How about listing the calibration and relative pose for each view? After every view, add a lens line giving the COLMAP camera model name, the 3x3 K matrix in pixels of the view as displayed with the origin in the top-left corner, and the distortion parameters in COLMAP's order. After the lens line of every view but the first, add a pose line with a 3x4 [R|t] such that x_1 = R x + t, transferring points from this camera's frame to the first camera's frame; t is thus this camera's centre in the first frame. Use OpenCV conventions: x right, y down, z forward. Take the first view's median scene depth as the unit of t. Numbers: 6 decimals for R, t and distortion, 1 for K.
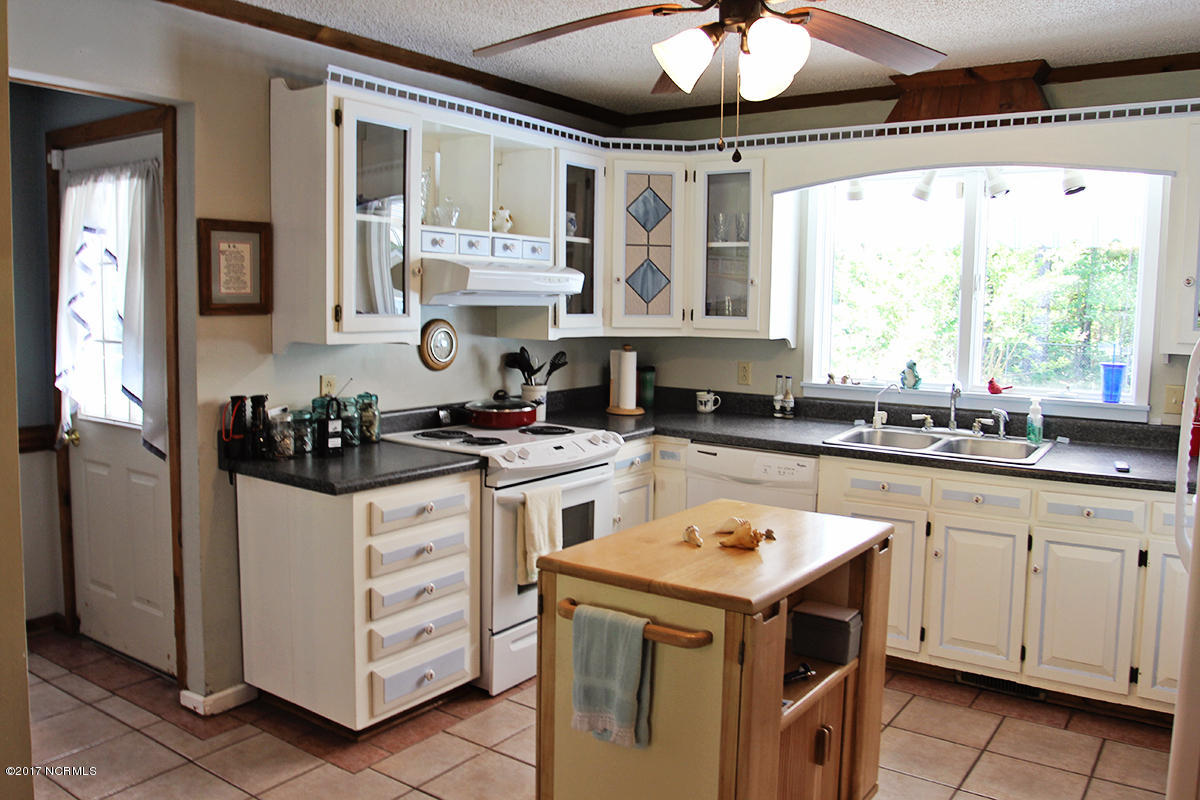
lens RADIAL K [[958.5, 0, 599.1], [0, 958.5, 395.6], [0, 0, 1]] dist [-0.092687, 0.051138]
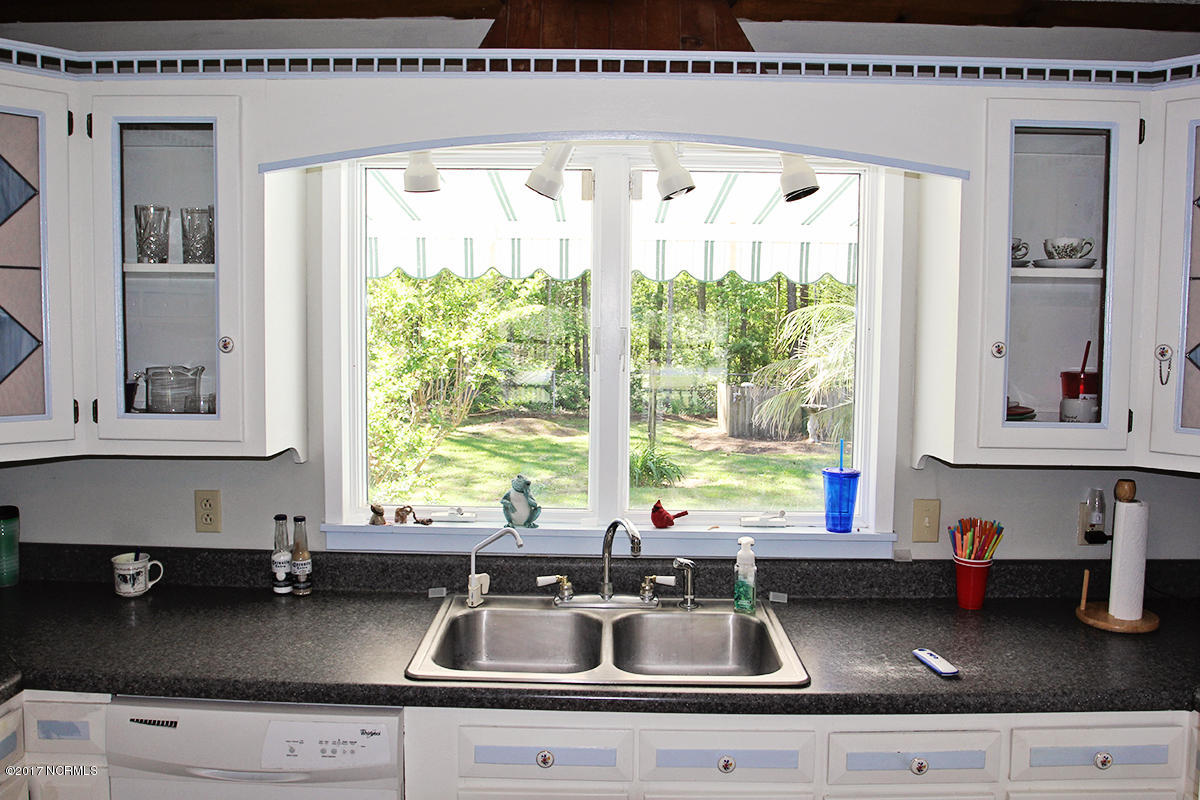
lens RADIAL K [[958.5, 0, 594.4], [0, 958.5, 402.7], [0, 0, 1]] dist [-0.092687, 0.051138]
pose [[0.825711, -0.044962, 0.562298, 0.041836], [0.053777, 0.998553, 0.000876, -0.080233], [-0.561524, 0.029516, 0.826934, 0.496134]]
